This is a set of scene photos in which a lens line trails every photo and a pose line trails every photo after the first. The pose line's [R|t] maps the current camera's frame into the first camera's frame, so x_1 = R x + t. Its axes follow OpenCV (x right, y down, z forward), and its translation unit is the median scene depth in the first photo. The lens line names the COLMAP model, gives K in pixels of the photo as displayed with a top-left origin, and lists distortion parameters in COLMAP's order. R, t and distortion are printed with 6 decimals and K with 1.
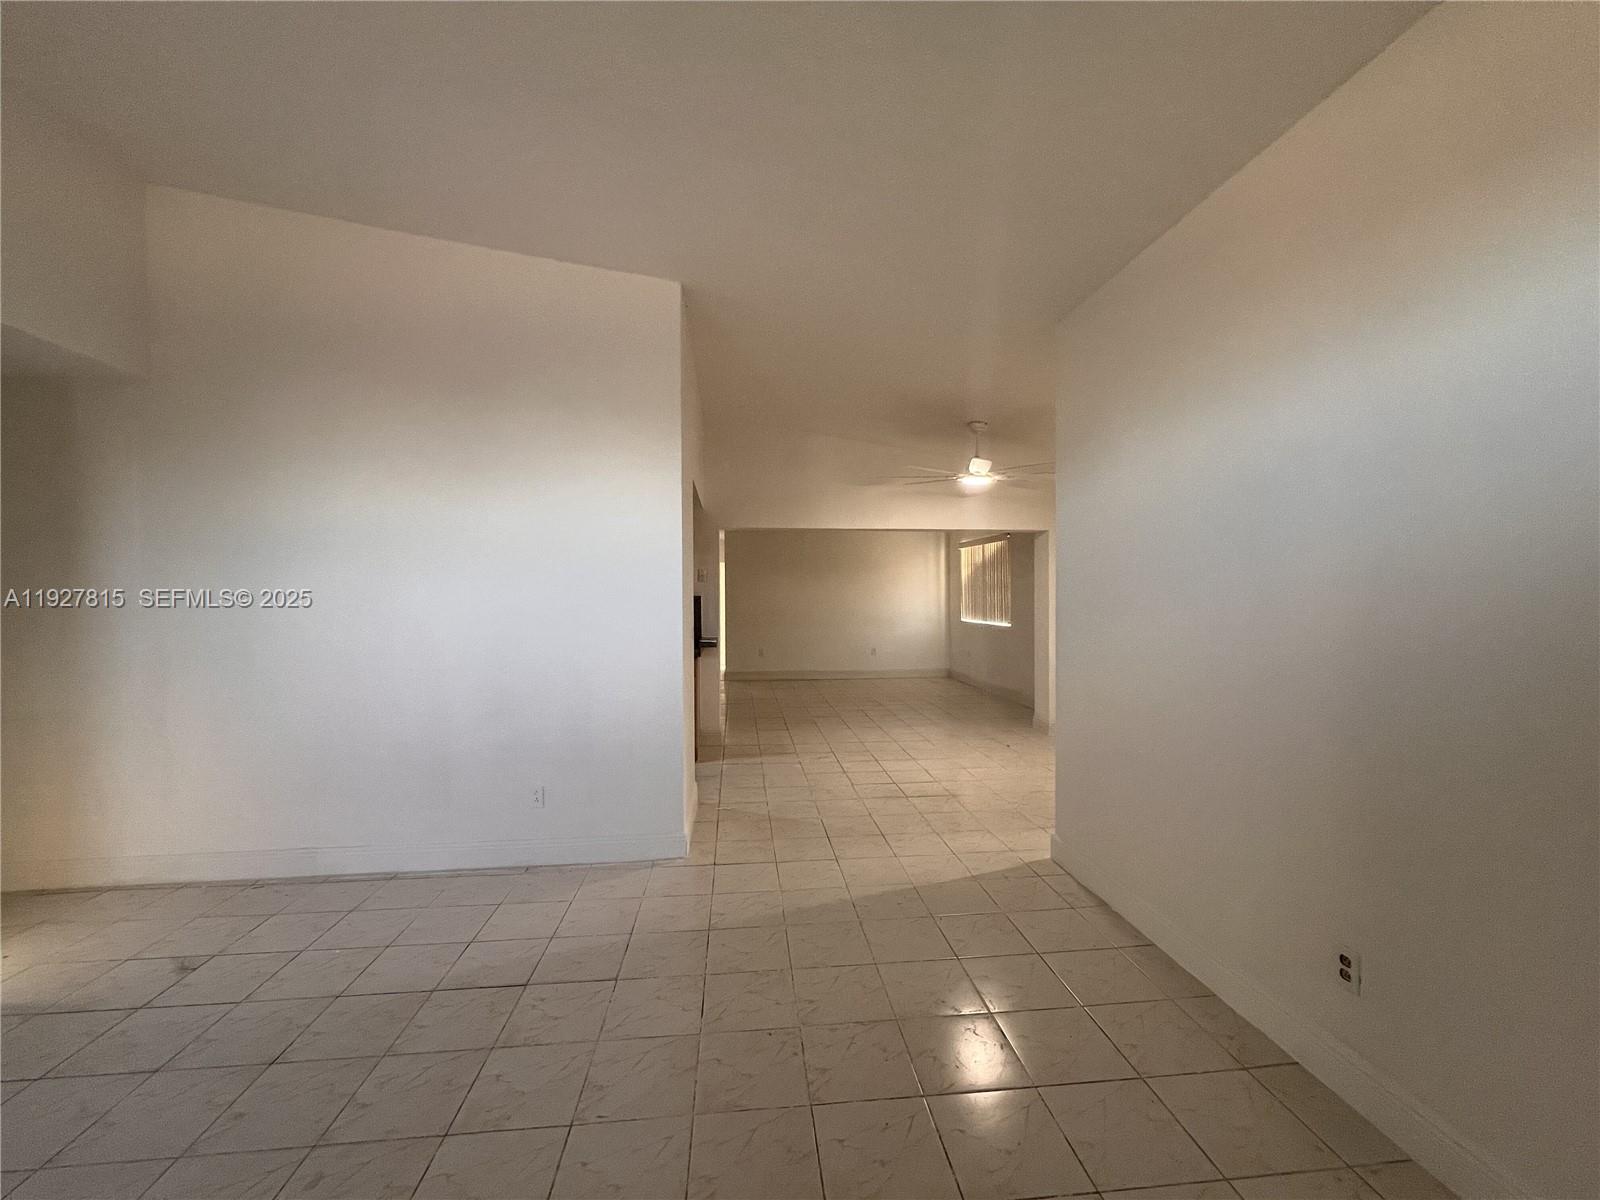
lens RADIAL K [[642.4, 0, 800.0], [0, 642.4, 600.0], [0, 0, 1]] dist [0.000619, -0.000218]
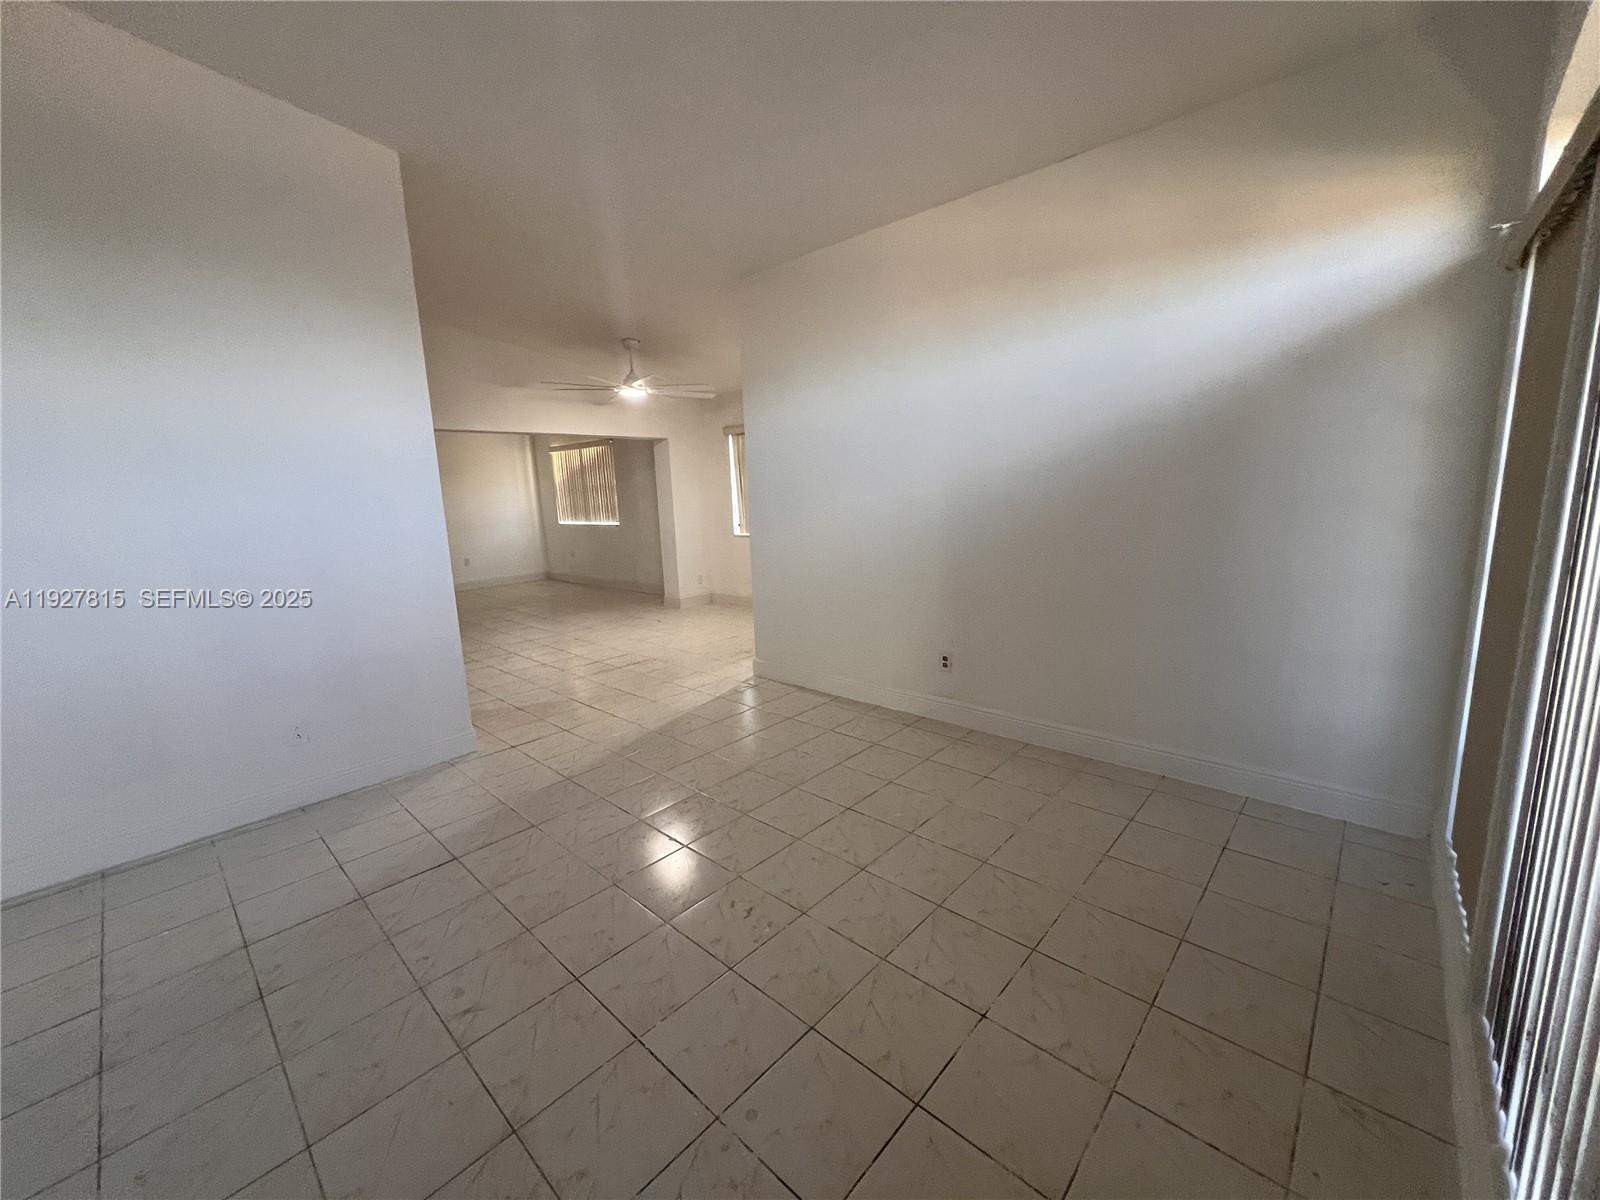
lens RADIAL K [[637.7, 0, 800.0], [0, 637.7, 600.0], [0, 0, 1]] dist [0.002653, 0.000196]
pose [[0.744684, -0.139014, 0.652779, -0.255901], [0.041586, 0.985832, 0.162499, 0.004583], [-0.666120, -0.093864, 0.739915, -0.063027]]
